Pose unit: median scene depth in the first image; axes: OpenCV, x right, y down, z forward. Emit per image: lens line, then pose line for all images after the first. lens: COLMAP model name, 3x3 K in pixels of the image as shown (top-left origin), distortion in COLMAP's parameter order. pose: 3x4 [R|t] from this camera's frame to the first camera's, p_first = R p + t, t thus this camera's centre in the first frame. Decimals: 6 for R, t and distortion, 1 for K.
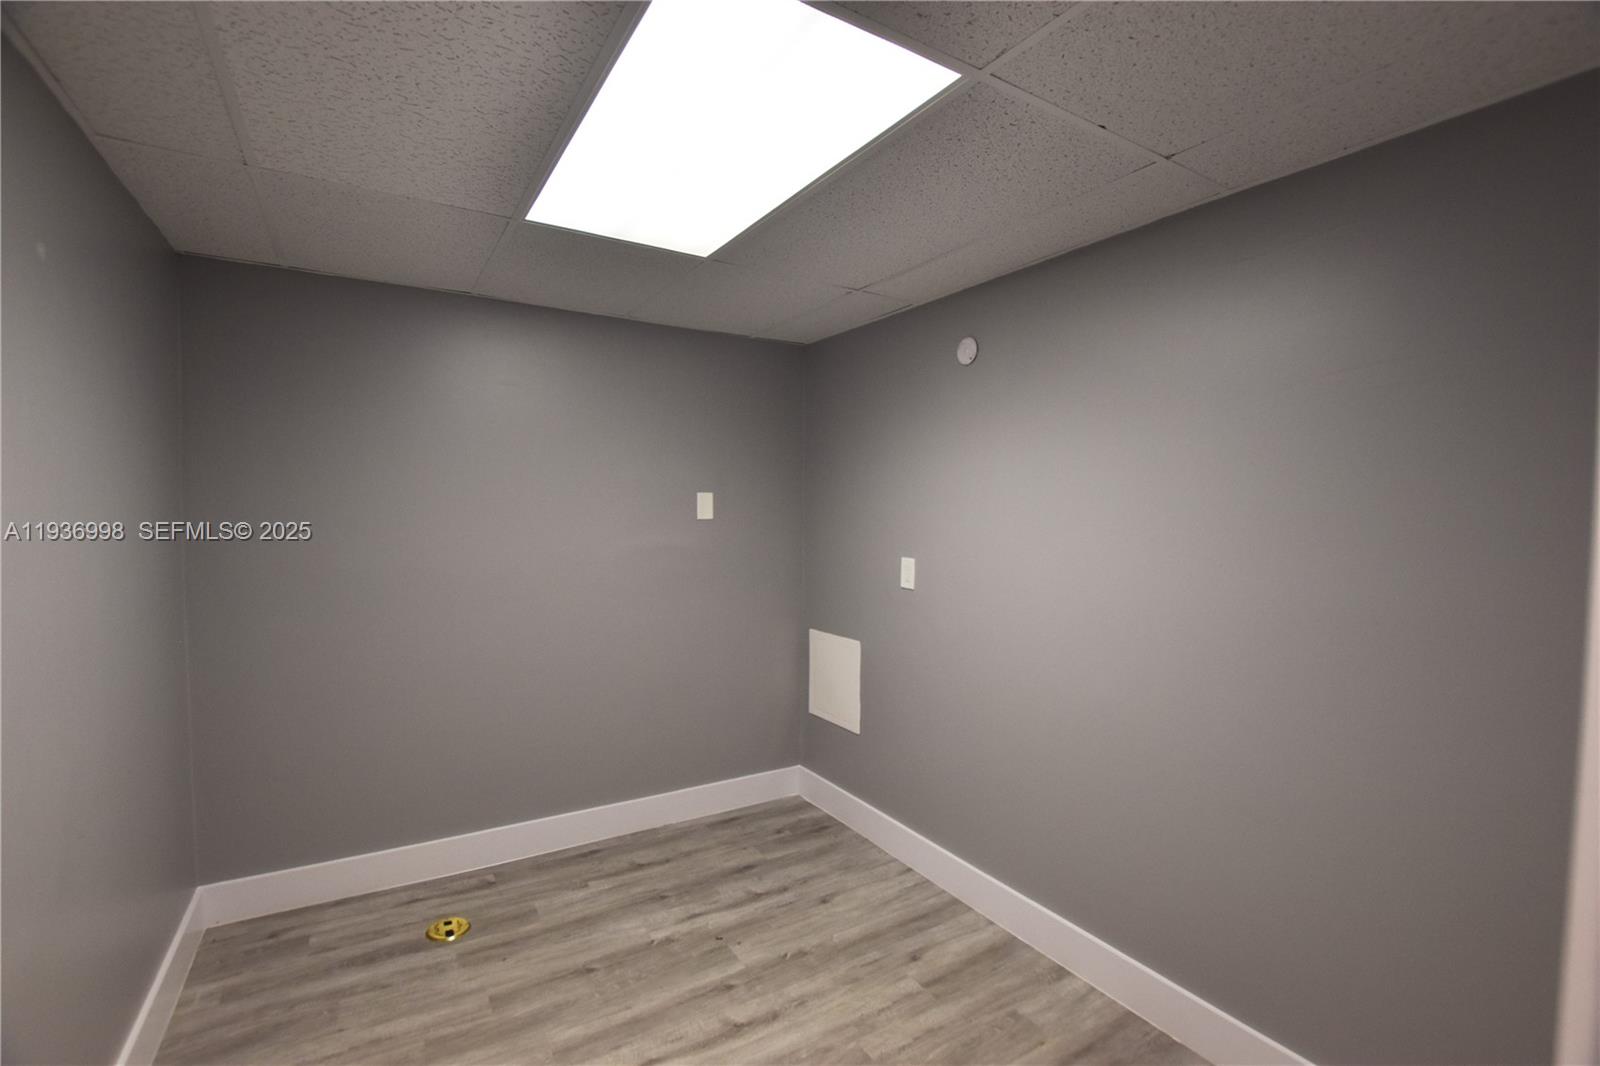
lens RADIAL K [[702.9, 0, 808.2], [0, 702.9, 513.0], [0, 0, 1]] dist [-0.026469, 0.002898]
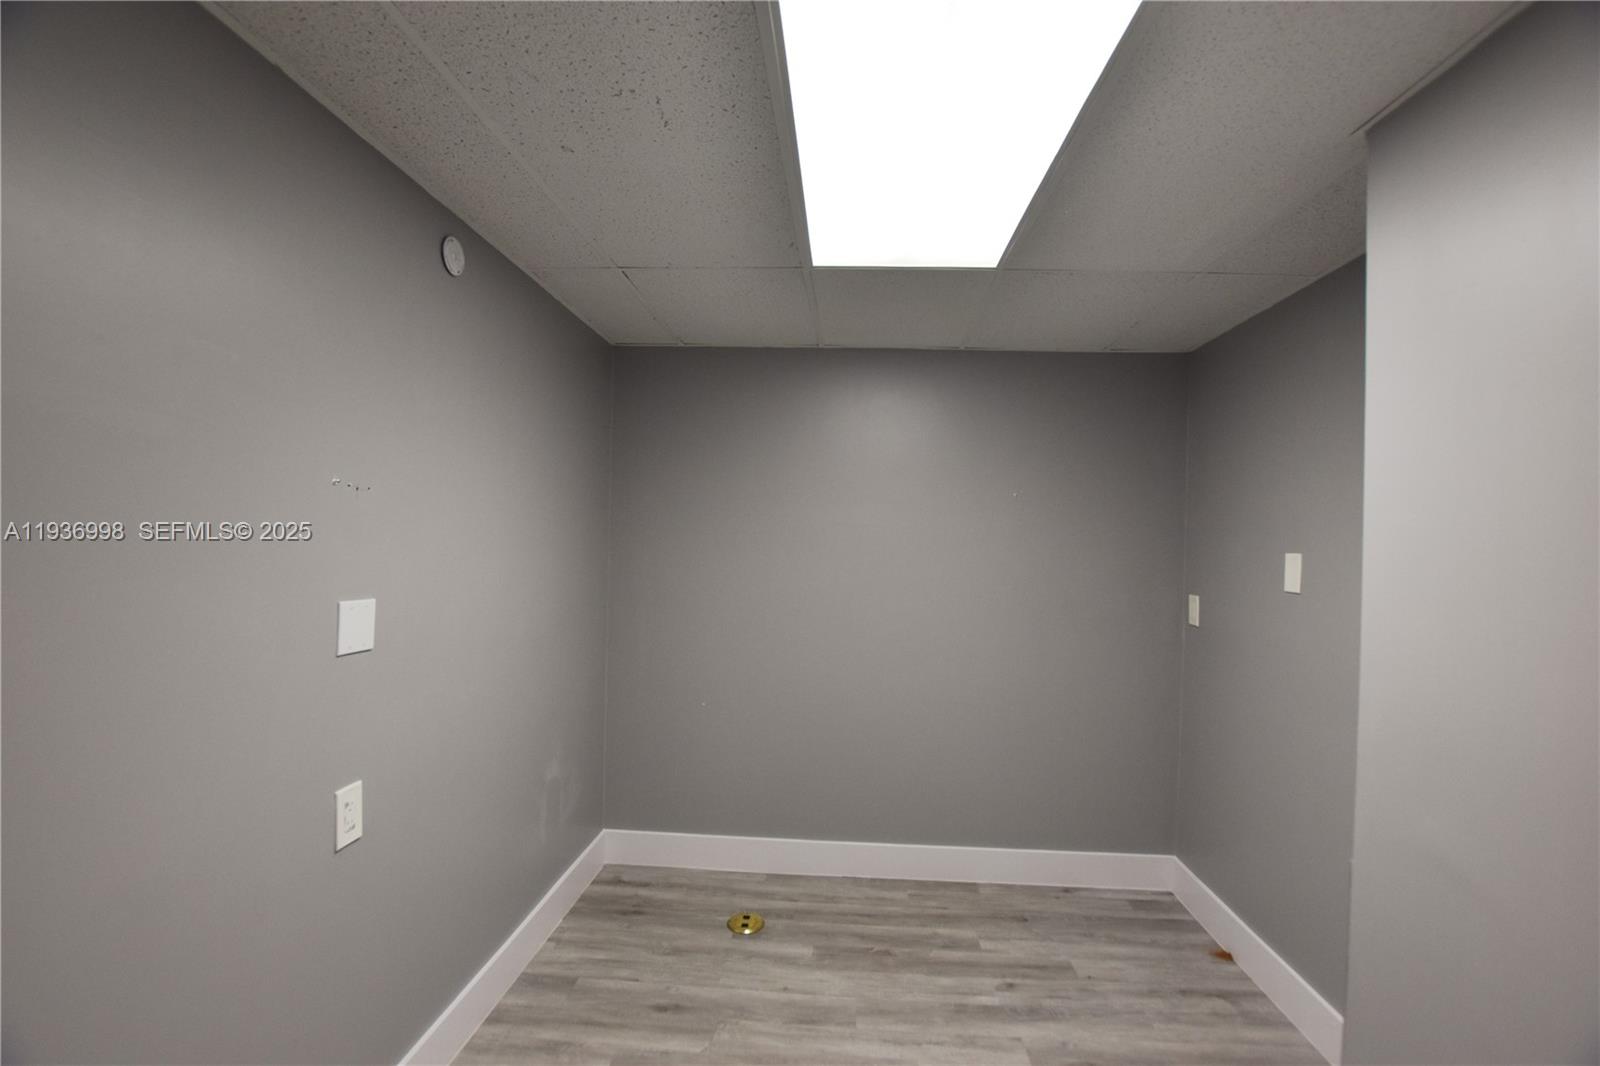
lens RADIAL K [[702.9, 0, 803.4], [0, 702.9, 527.8], [0, 0, 1]] dist [-0.026469, 0.002898]
pose [[0.822550, 0.000671, -0.568693, 0.167138], [-0.020216, 0.999402, -0.028061, 0.004970], [0.568334, 0.034578, 0.822071, 0.109818]]
